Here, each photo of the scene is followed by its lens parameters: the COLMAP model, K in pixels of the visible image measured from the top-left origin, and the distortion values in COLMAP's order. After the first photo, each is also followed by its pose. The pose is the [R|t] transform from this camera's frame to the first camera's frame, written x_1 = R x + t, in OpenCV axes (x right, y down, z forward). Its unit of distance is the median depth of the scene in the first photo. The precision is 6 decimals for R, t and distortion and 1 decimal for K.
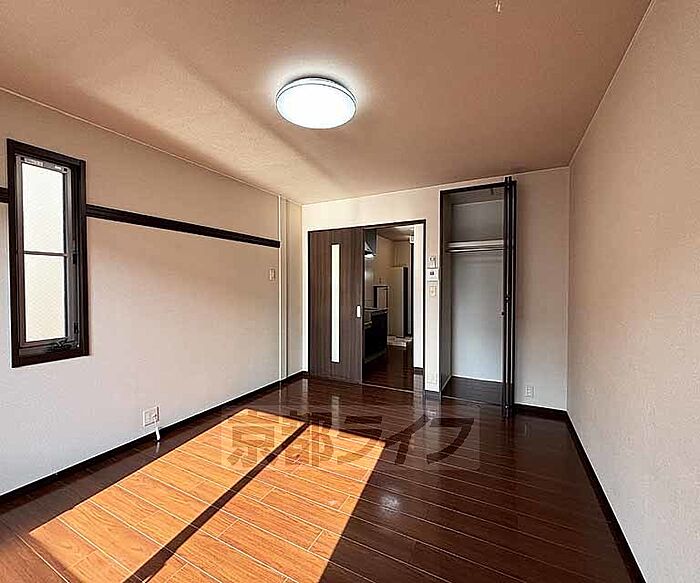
lens RADIAL K [[307.4, 0, 358.3], [0, 307.4, 287.9], [0, 0, 1]] dist [0.001493, 0.005677]
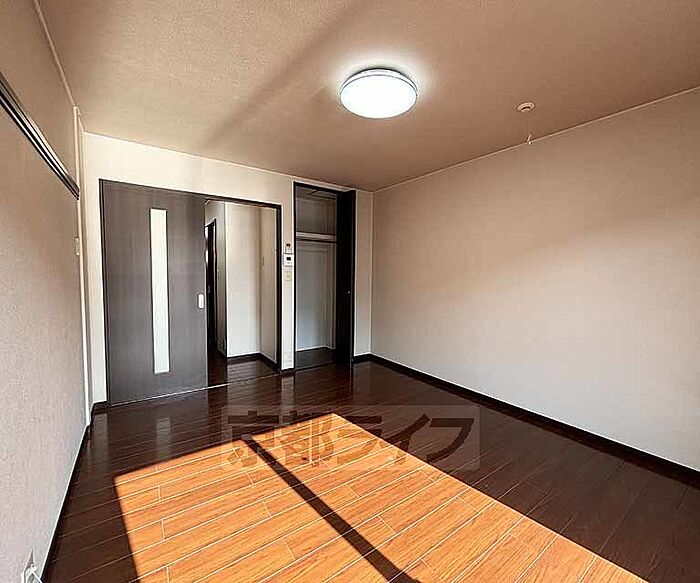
lens RADIAL K [[305.6, 0, 350.0], [0, 305.6, 291.5], [0, 0, 1]] dist [-0.001512, -0.000283]
pose [[0.464112, -0.045458, 0.884609, -0.606425], [-0.009544, 0.998368, 0.056310, 0.003605], [-0.885725, -0.034577, 0.462921, 0.330005]]
